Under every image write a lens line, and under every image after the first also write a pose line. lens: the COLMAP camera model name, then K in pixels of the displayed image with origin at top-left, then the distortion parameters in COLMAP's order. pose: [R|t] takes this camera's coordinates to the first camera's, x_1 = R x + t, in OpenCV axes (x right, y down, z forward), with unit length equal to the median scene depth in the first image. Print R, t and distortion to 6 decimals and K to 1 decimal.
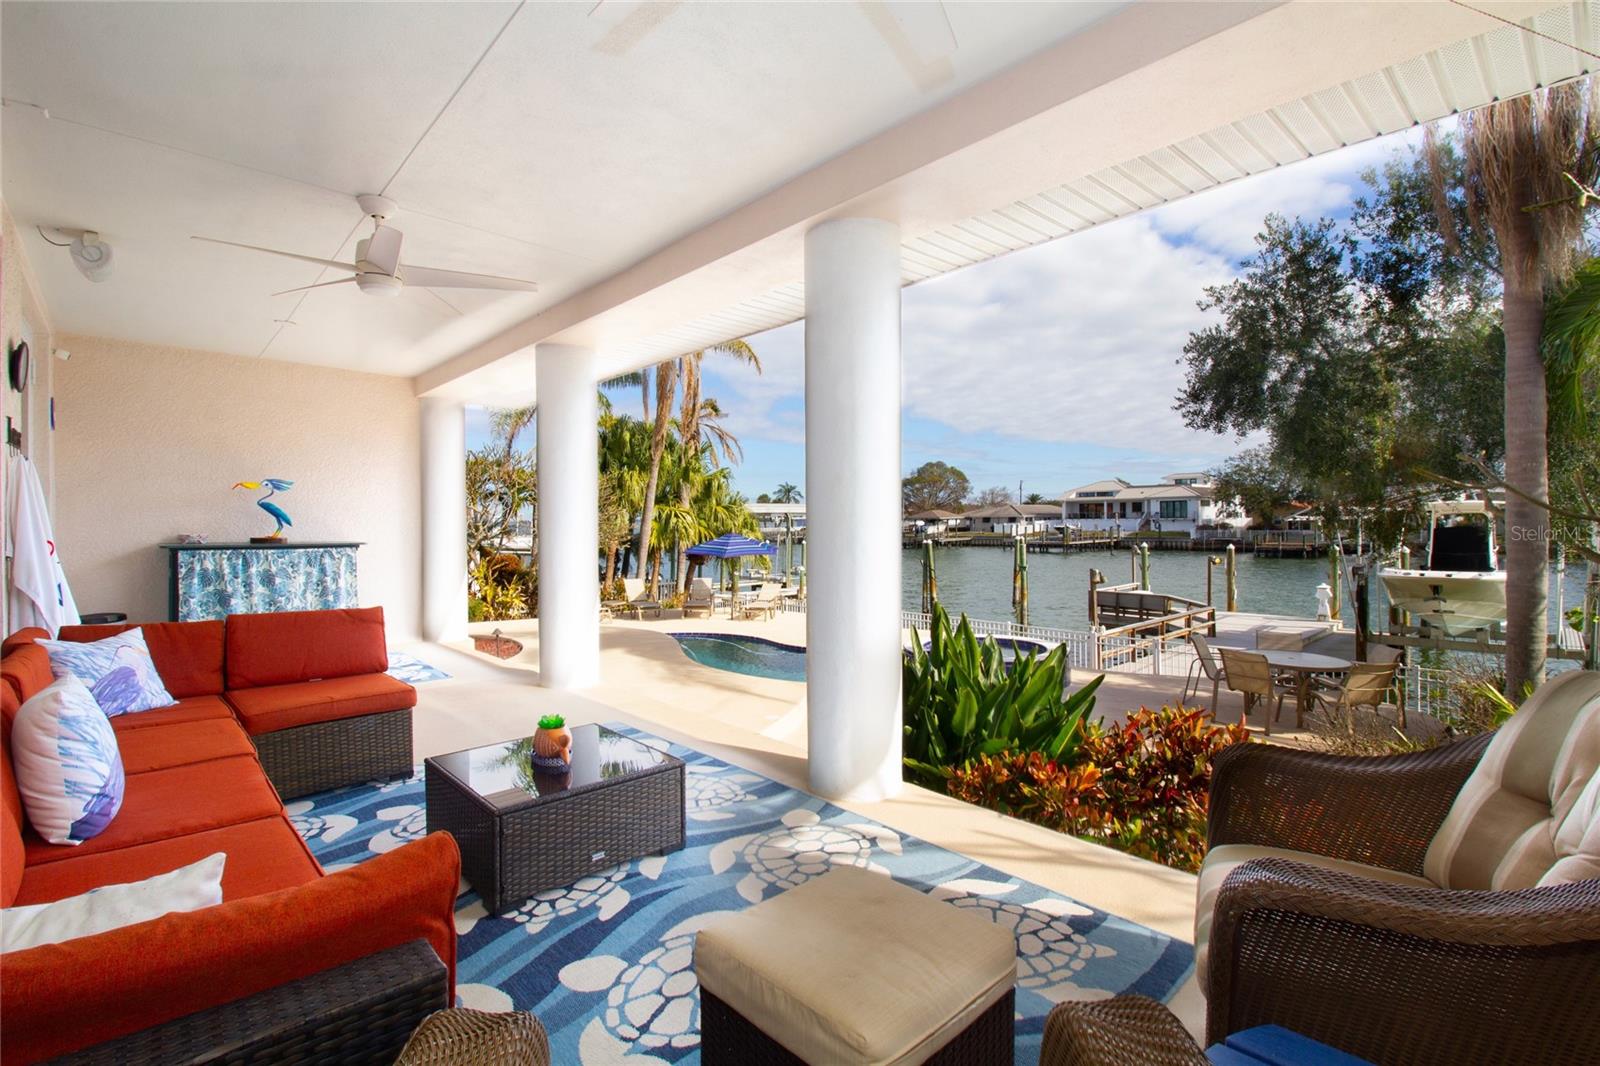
lens RADIAL K [[744.2, 0, 789.4], [0, 744.2, 525.5], [0, 0, 1]] dist [0.002428, -0.015342]
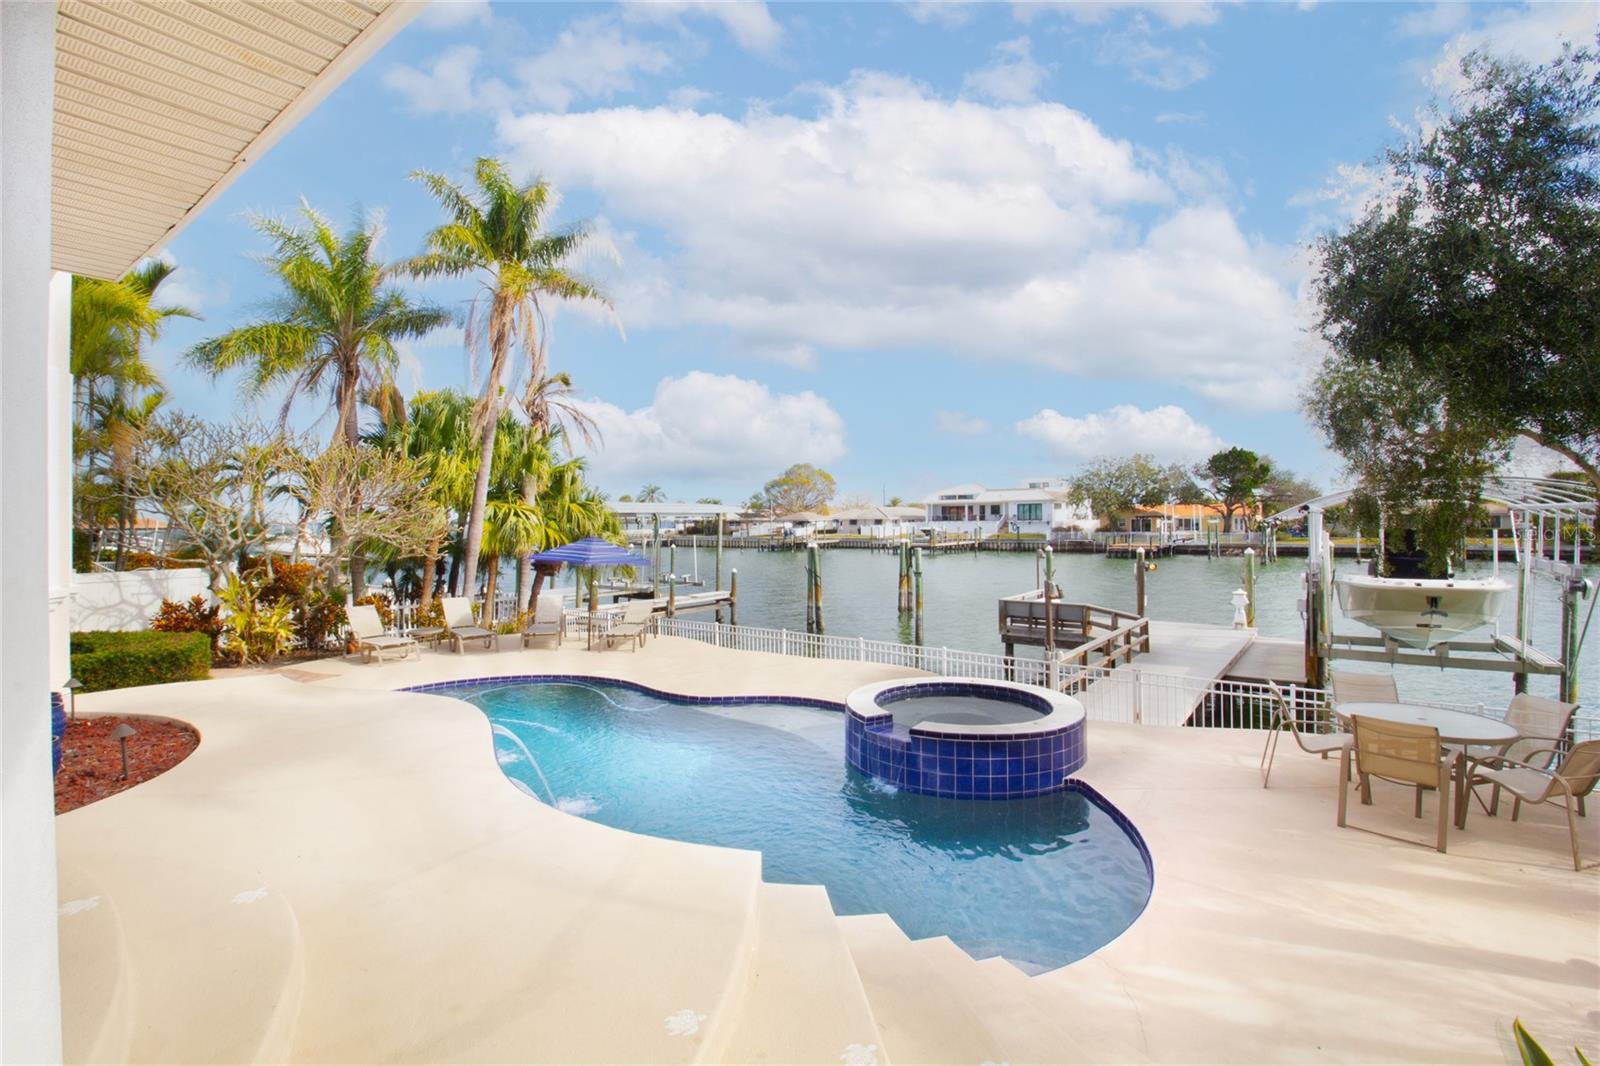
lens RADIAL K [[744.2, 0, 789.4], [0, 744.2, 525.5], [0, 0, 1]] dist [0.002428, -0.015342]
pose [[0.983361, 0.000591, 0.181663, -0.009136], [-0.000050, 0.999996, -0.002982, 0.000475], [-0.181664, 0.002923, 0.983356, 0.146481]]
